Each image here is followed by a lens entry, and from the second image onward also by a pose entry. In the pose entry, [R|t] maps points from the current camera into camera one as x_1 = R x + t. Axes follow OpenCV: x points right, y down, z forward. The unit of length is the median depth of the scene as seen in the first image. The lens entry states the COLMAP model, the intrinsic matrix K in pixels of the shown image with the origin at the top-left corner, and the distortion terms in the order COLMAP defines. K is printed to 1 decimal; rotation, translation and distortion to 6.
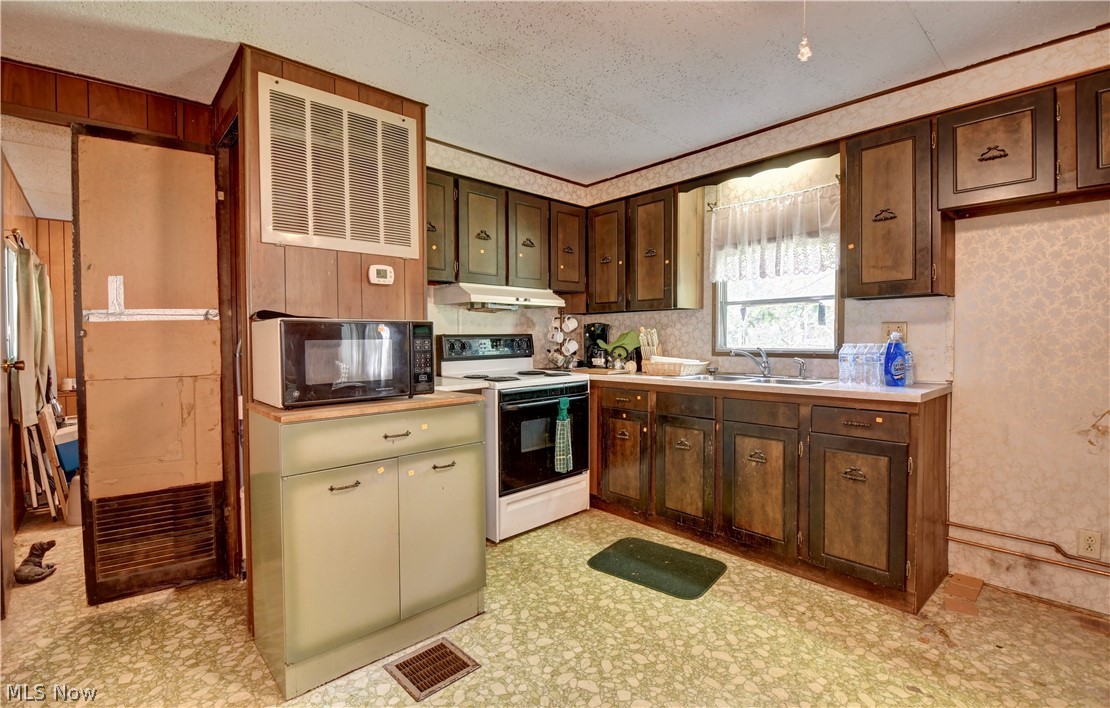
lens RADIAL K [[504.4, 0, 555.7], [0, 504.4, 347.7], [0, 0, 1]] dist [0.003901, -0.000766]
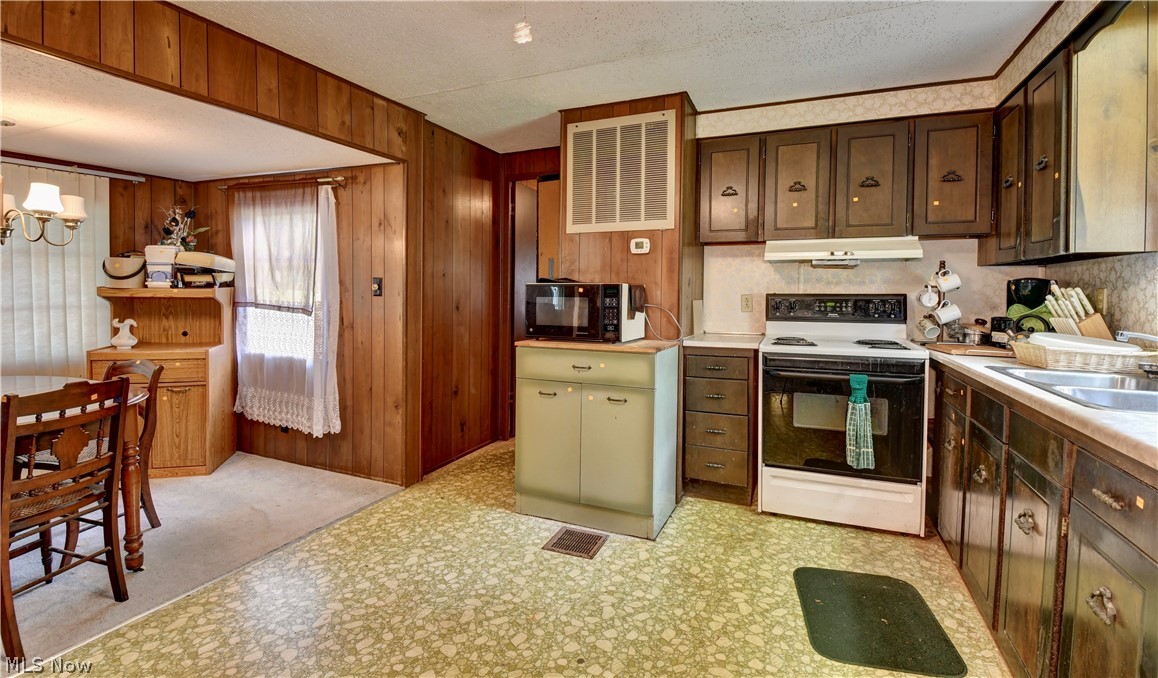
lens RADIAL K [[519.6, 0, 571.8], [0, 519.6, 301.4], [0, 0, 1]] dist [-0.002018, -0.001176]
pose [[0.390993, 0.024712, -0.920062, 0.792359], [-0.029200, 0.999469, 0.014436, -0.020493], [0.919930, 0.021221, 0.391508, 0.345021]]
